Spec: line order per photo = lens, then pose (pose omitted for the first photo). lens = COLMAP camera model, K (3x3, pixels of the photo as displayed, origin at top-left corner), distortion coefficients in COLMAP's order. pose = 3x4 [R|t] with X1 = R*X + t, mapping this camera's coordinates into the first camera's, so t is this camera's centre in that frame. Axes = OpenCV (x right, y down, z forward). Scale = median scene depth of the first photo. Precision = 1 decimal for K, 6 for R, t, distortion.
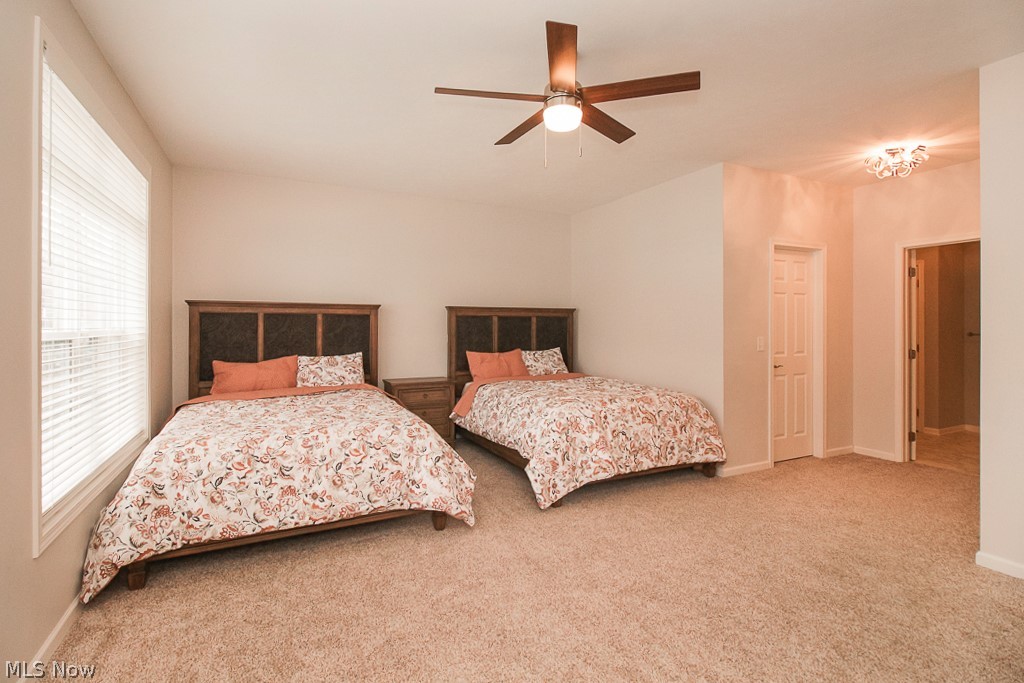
lens RADIAL K [[473.3, 0, 506.1], [0, 473.3, 323.2], [0, 0, 1]] dist [0.002853, -0.000968]
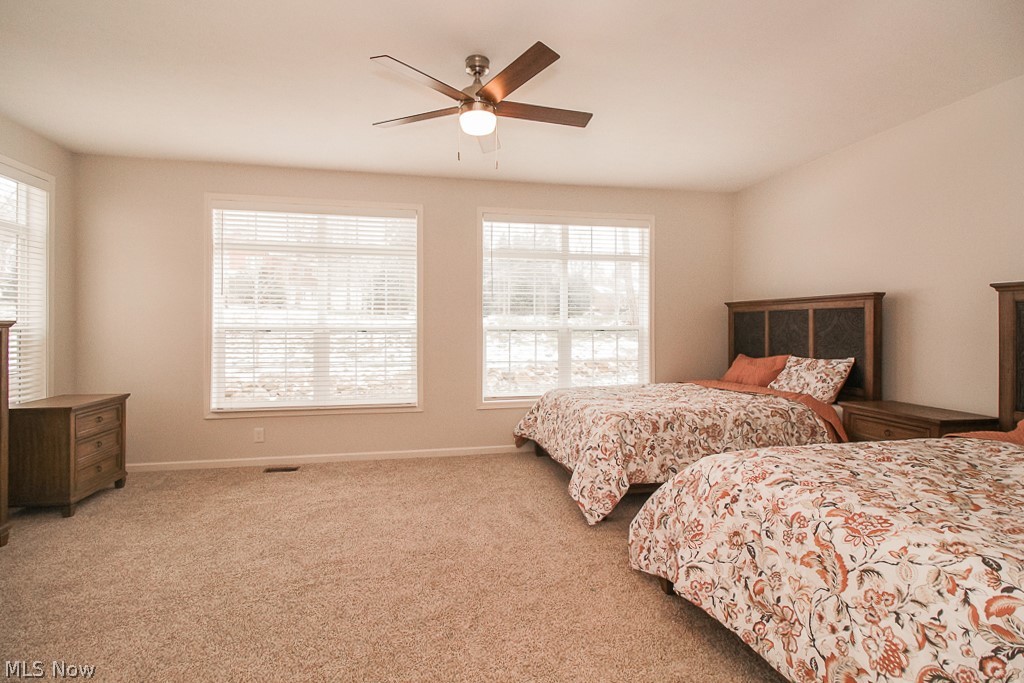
lens RADIAL K [[473.3, 0, 506.1], [0, 473.3, 323.2], [0, 0, 1]] dist [0.002853, -0.000968]
pose [[-0.257150, -0.005349, -0.966357, 0.603138], [-0.000174, 0.999985, -0.005489, 0.011747], [0.966371, -0.001243, -0.257148, 0.709291]]
